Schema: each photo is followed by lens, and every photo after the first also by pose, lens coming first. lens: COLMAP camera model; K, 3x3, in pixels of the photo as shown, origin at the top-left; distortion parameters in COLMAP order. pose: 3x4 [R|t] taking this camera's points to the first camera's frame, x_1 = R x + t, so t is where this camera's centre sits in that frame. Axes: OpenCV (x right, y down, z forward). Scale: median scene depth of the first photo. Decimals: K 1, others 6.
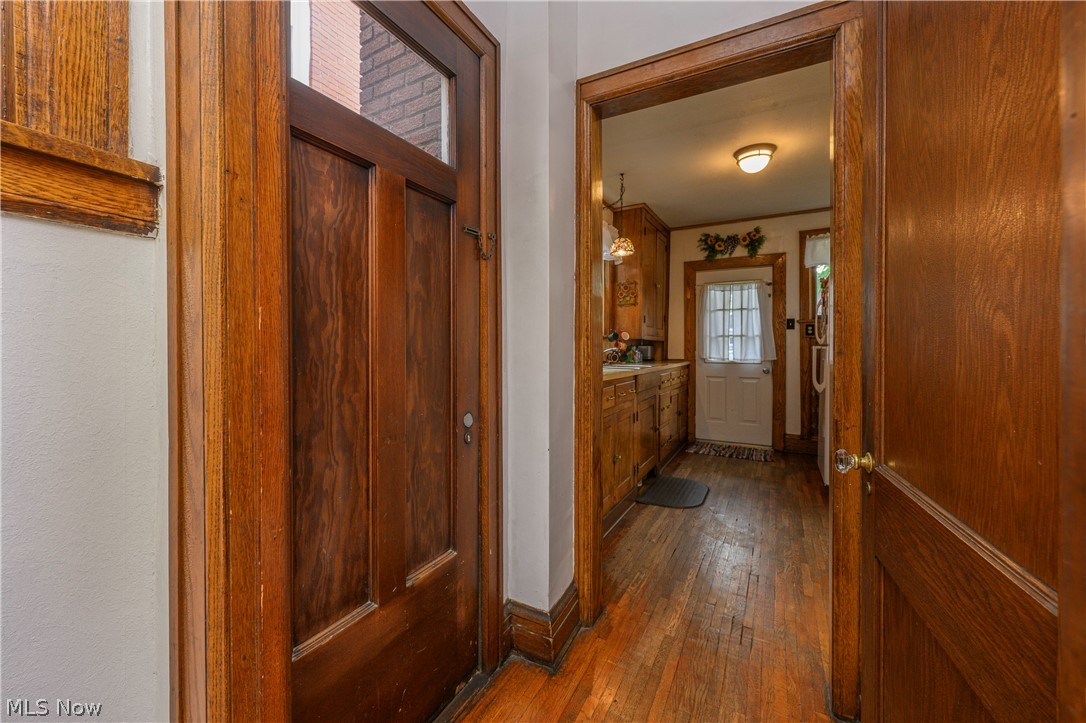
lens RADIAL K [[428.7, 0, 541.2], [0, 428.7, 354.5], [0, 0, 1]] dist [-0.001659, 0.000054]
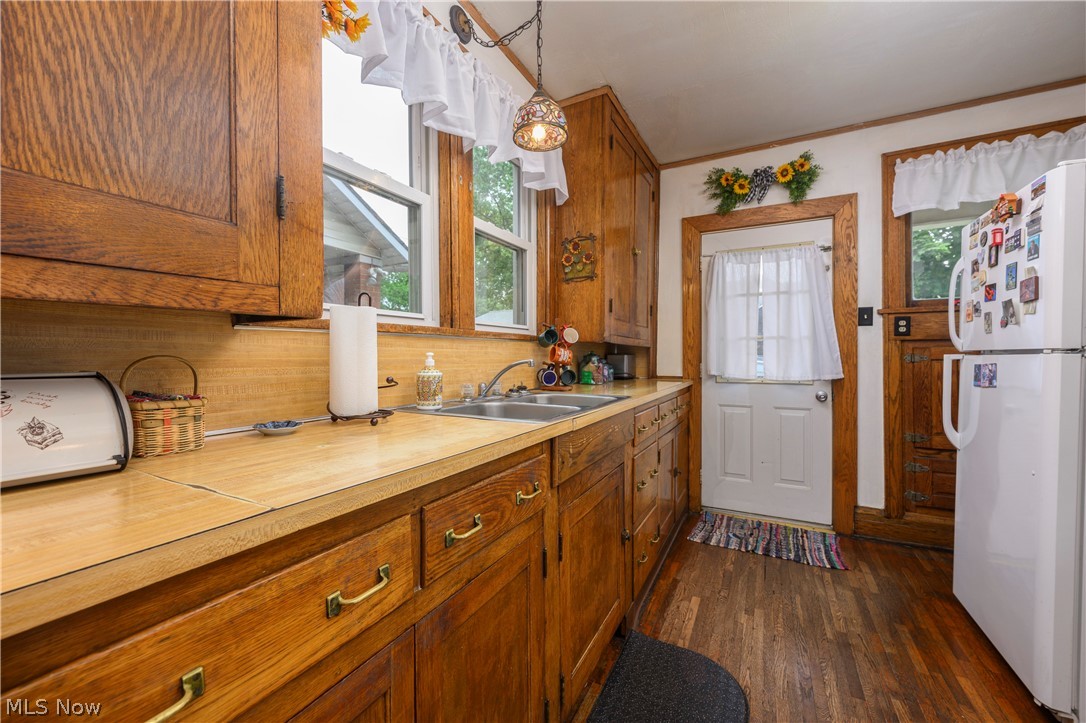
lens RADIAL K [[428.7, 0, 546.9], [0, 428.7, 363.6], [0, 0, 1]] dist [-0.001659, 0.000054]
pose [[0.999766, -0.002645, 0.021455, 0.137439], [0.002655, 0.999996, -0.000441, -0.008382], [-0.021453, 0.000498, 0.999770, 0.425594]]
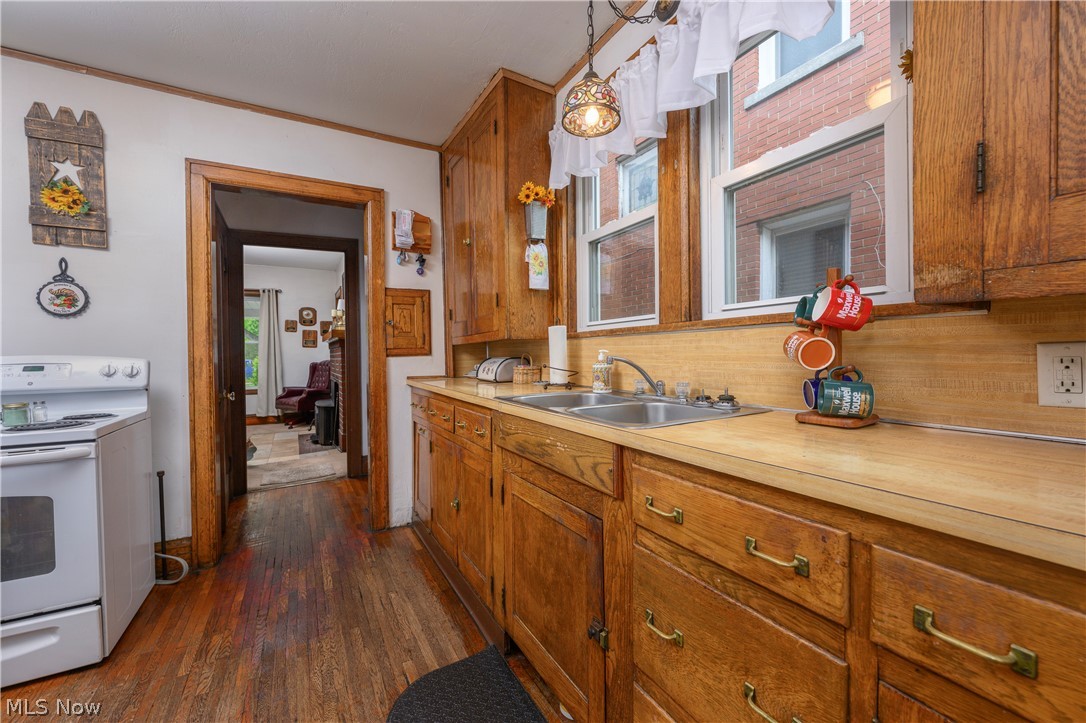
lens RADIAL K [[428.7, 0, 545.7], [0, 428.7, 362.4], [0, 0, 1]] dist [-0.001659, 0.000054]
pose [[-0.524221, 0.020697, -0.851331, 0.414745], [-0.008104, 0.999538, 0.029290, -0.015391], [0.851544, 0.022253, -0.523811, 0.870424]]
